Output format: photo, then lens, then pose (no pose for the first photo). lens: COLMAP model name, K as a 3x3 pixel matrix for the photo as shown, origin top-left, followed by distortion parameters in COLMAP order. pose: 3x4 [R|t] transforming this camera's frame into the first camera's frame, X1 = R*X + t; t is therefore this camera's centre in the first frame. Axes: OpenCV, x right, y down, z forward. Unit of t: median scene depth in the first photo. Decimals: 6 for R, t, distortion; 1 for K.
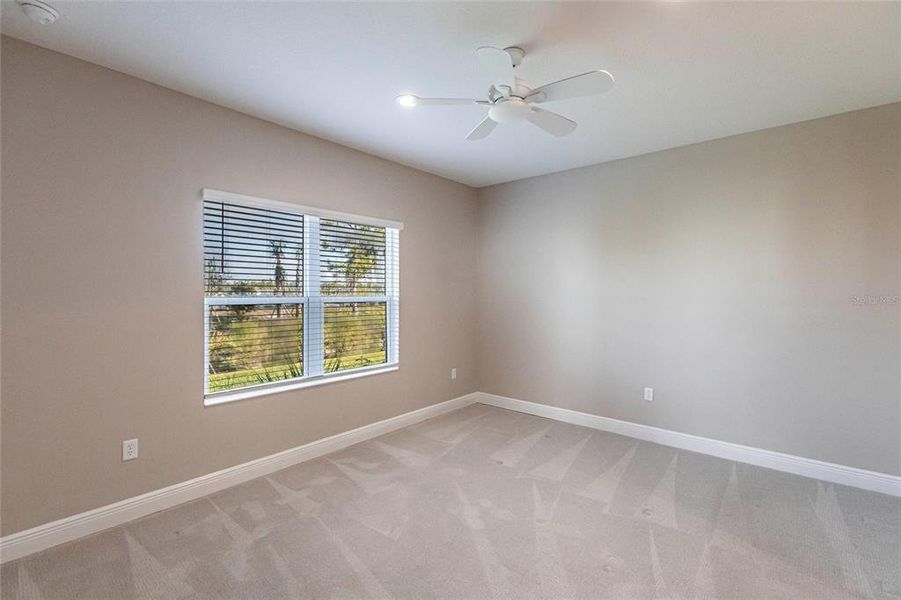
lens RADIAL K [[403.5, 0, 448.5], [0, 403.5, 290.5], [0, 0, 1]] dist [-0.001196, 0.000553]
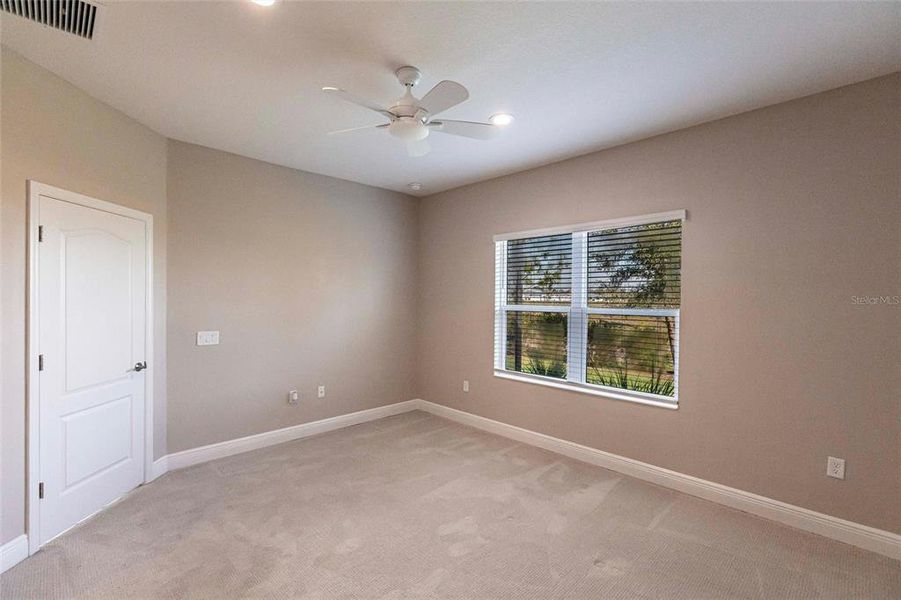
lens RADIAL K [[404.5, 0, 454.2], [0, 404.5, 297.0], [0, 0, 1]] dist [-0.001270, 0.000070]
pose [[-0.067280, 0.003091, -0.997729, 0.882178], [0.001558, 0.999994, 0.002992, -0.019802], [0.997733, -0.001353, -0.067285, 0.875790]]
